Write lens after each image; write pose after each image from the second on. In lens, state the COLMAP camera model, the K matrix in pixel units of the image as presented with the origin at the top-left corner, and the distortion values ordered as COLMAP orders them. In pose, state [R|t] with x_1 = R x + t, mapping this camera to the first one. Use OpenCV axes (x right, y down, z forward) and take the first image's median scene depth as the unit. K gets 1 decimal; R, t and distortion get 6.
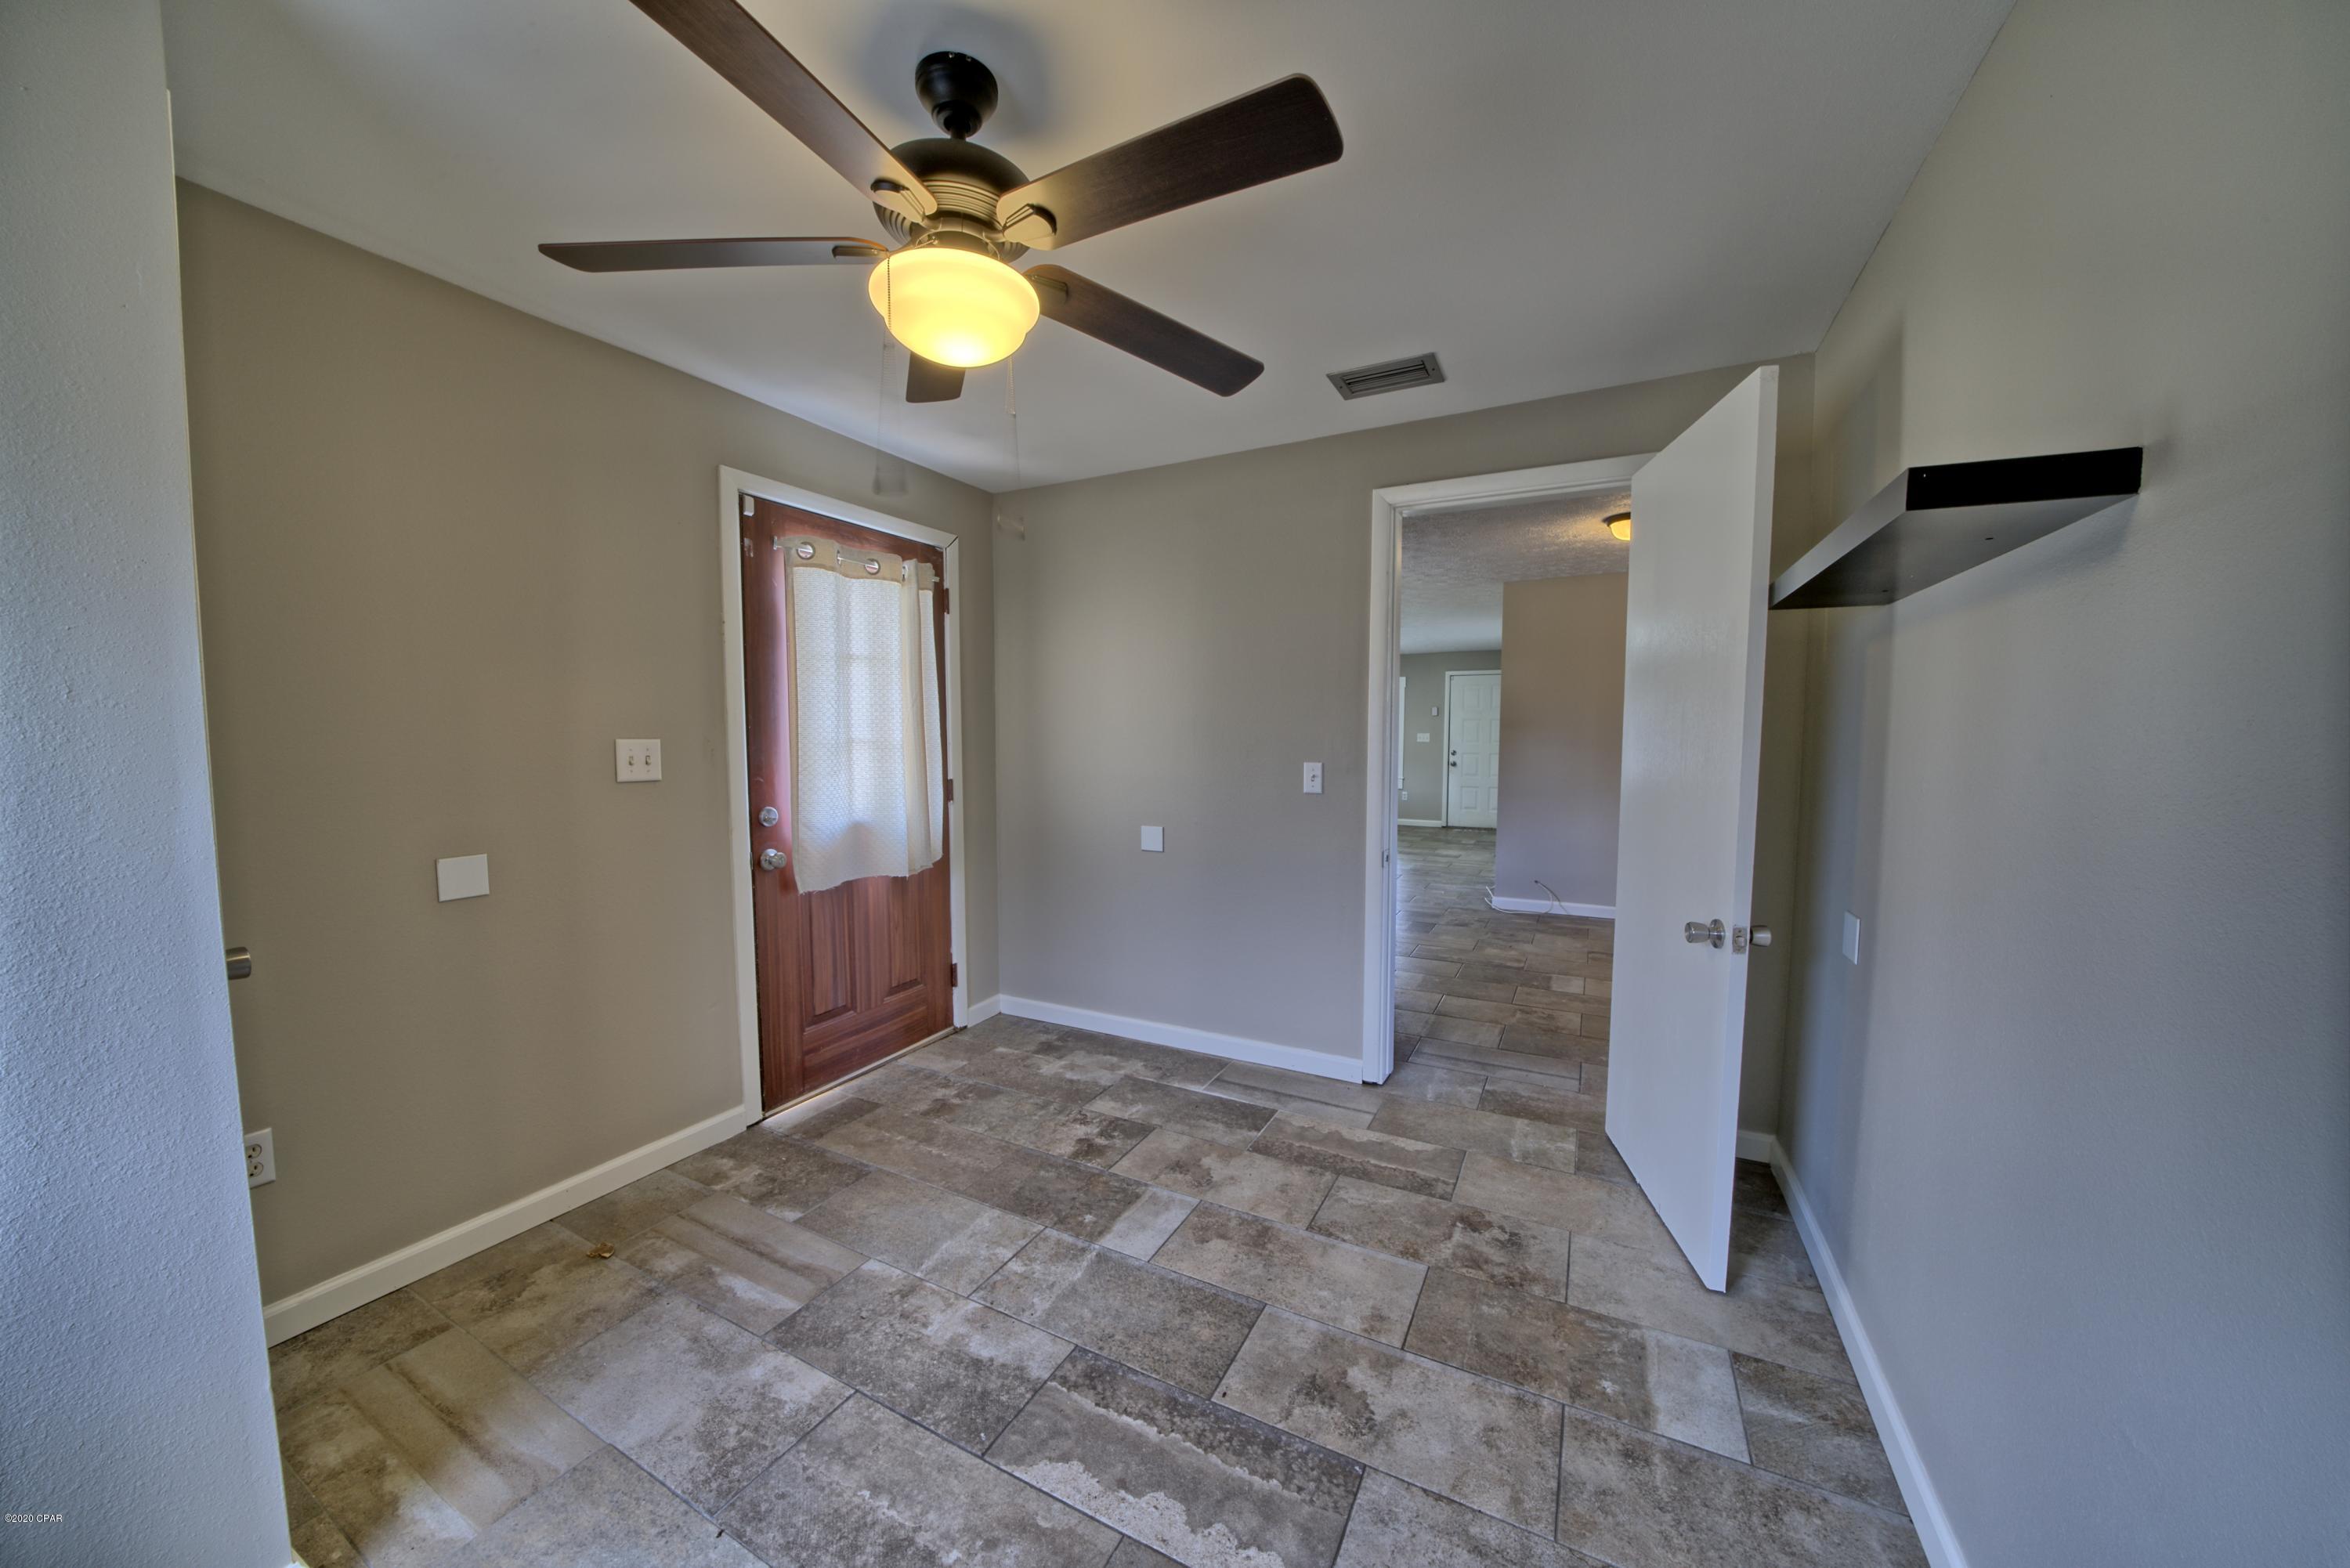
lens RADIAL K [[811.4, 0, 1168.9], [0, 811.4, 786.5], [0, 0, 1]] dist [-0.021156, 0.000242]
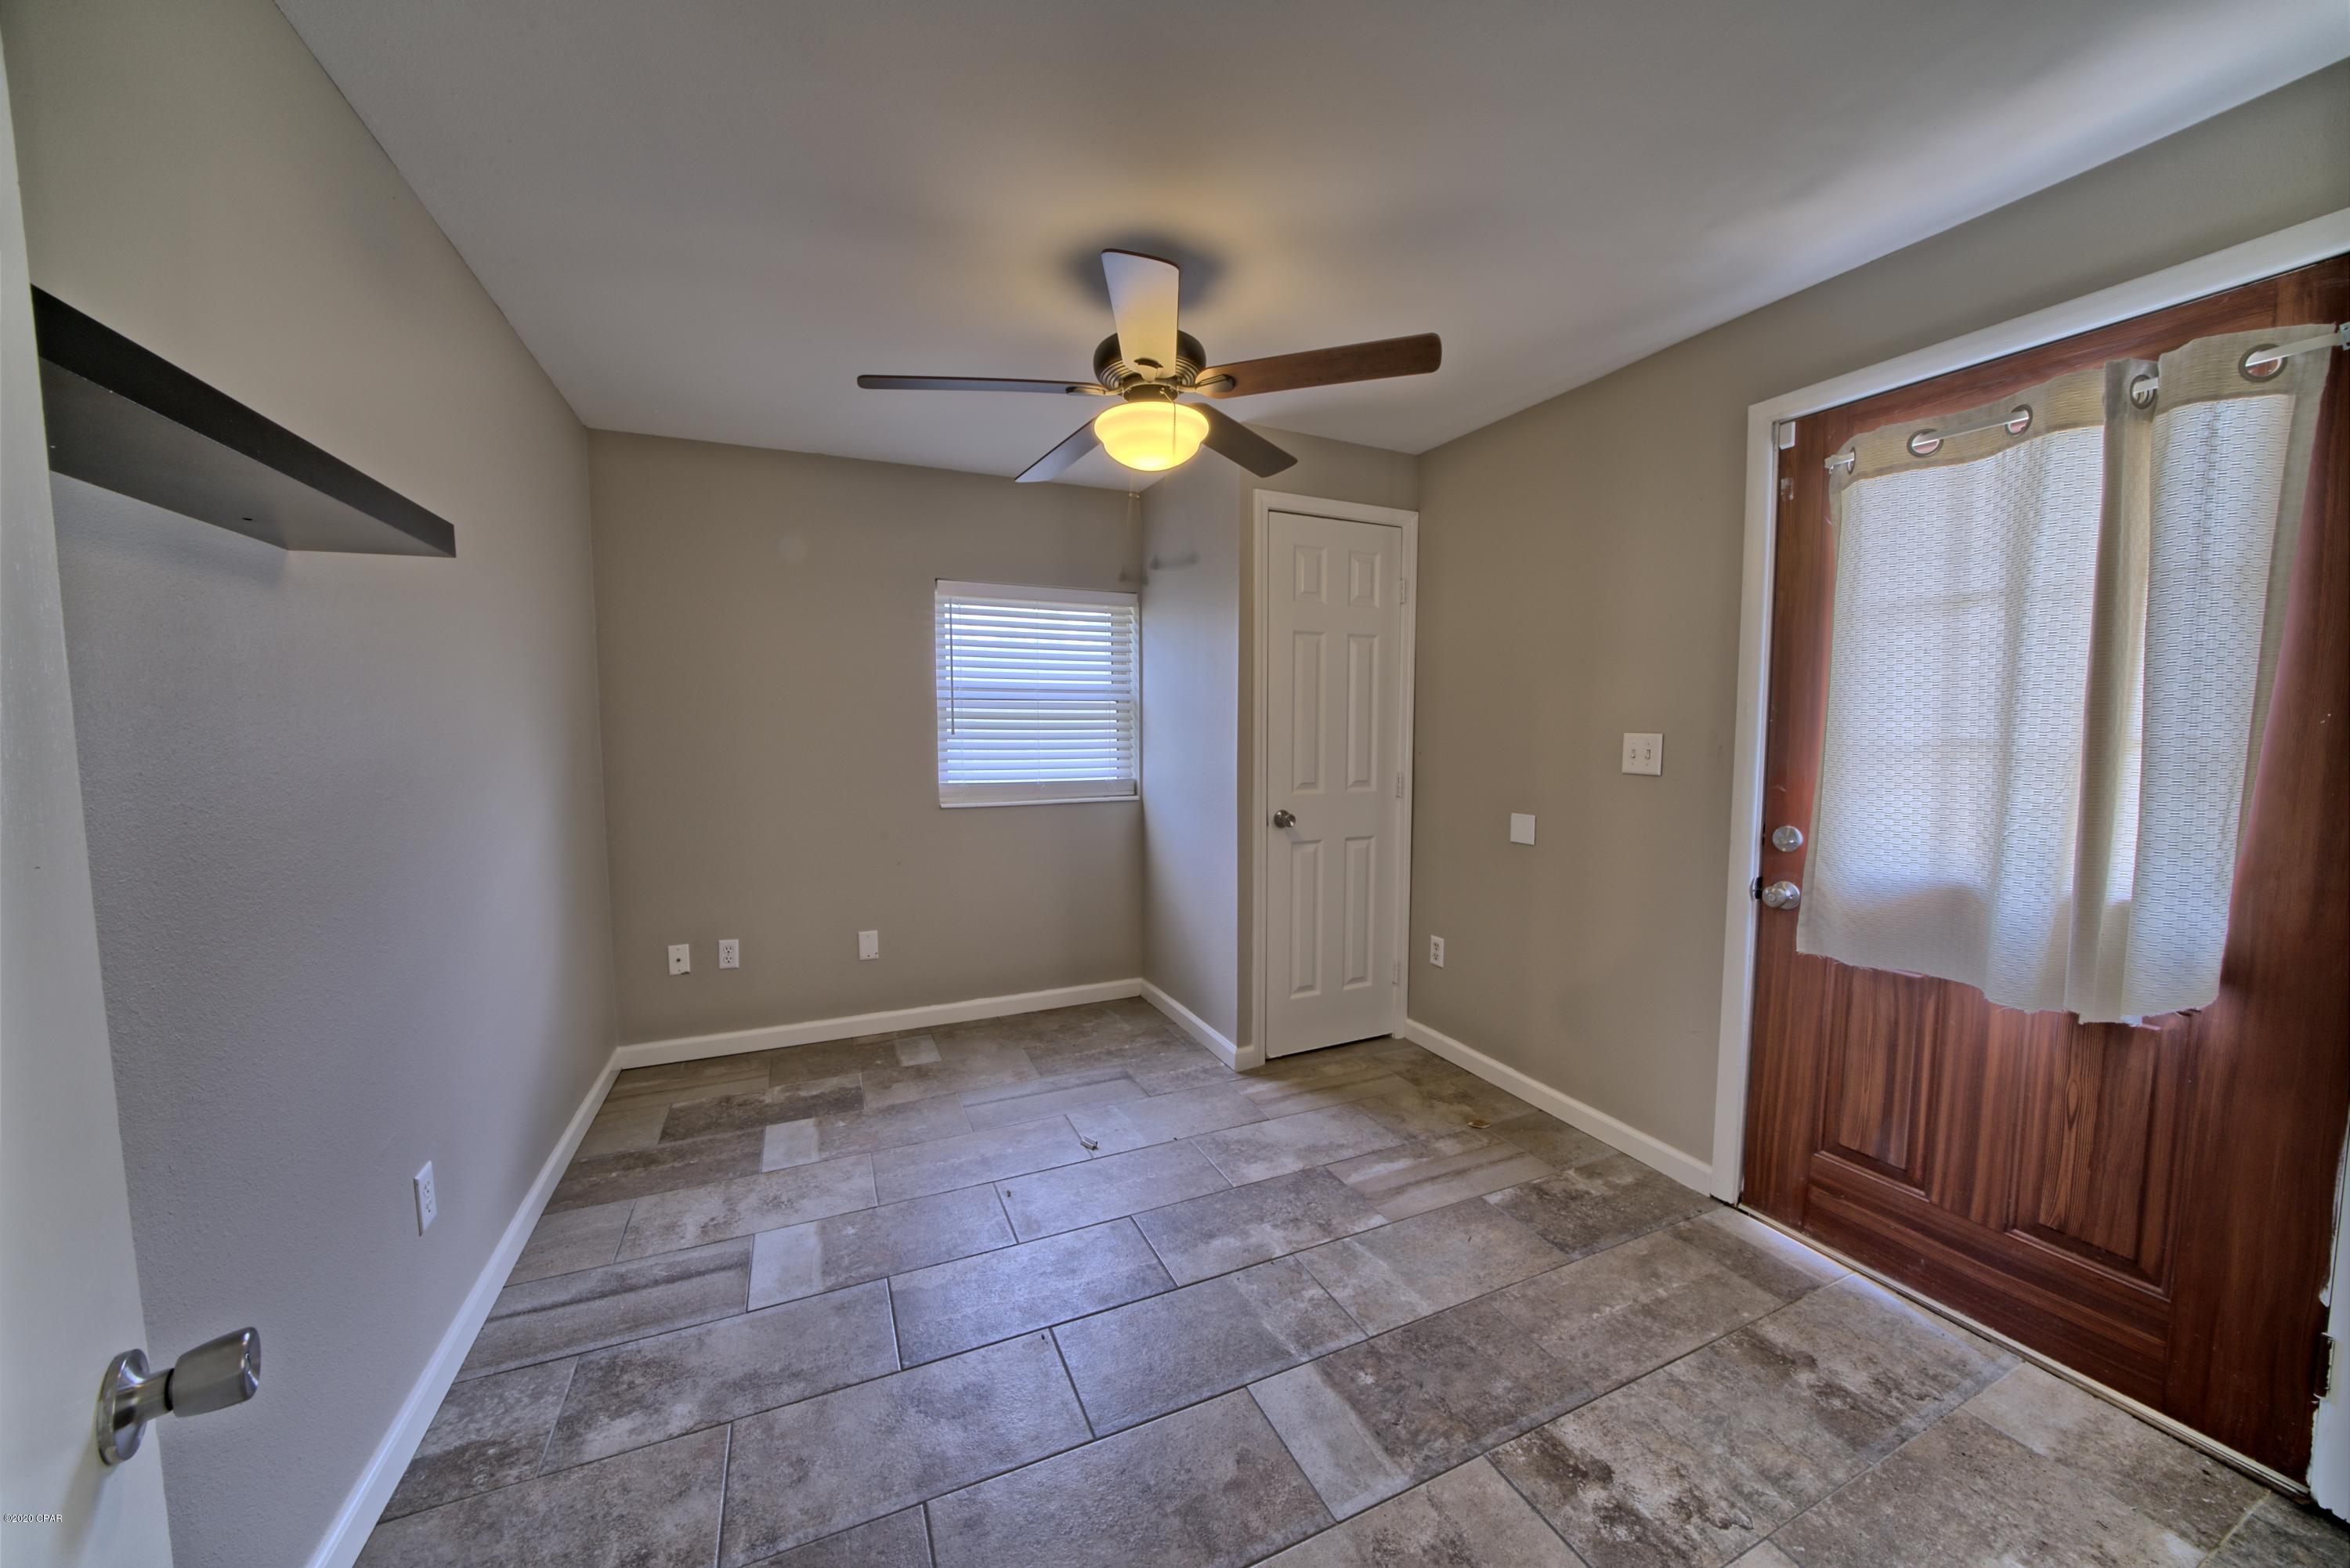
lens RADIAL K [[816.5, 0, 1170.3], [0, 816.5, 785.7], [0, 0, 1]] dist [-0.017000, 0.000474]
pose [[-0.616996, 0.059661, -0.784702, 0.506828], [-0.050929, 0.992005, 0.115467, -0.077944], [0.785317, 0.111207, -0.609024, 1.117185]]
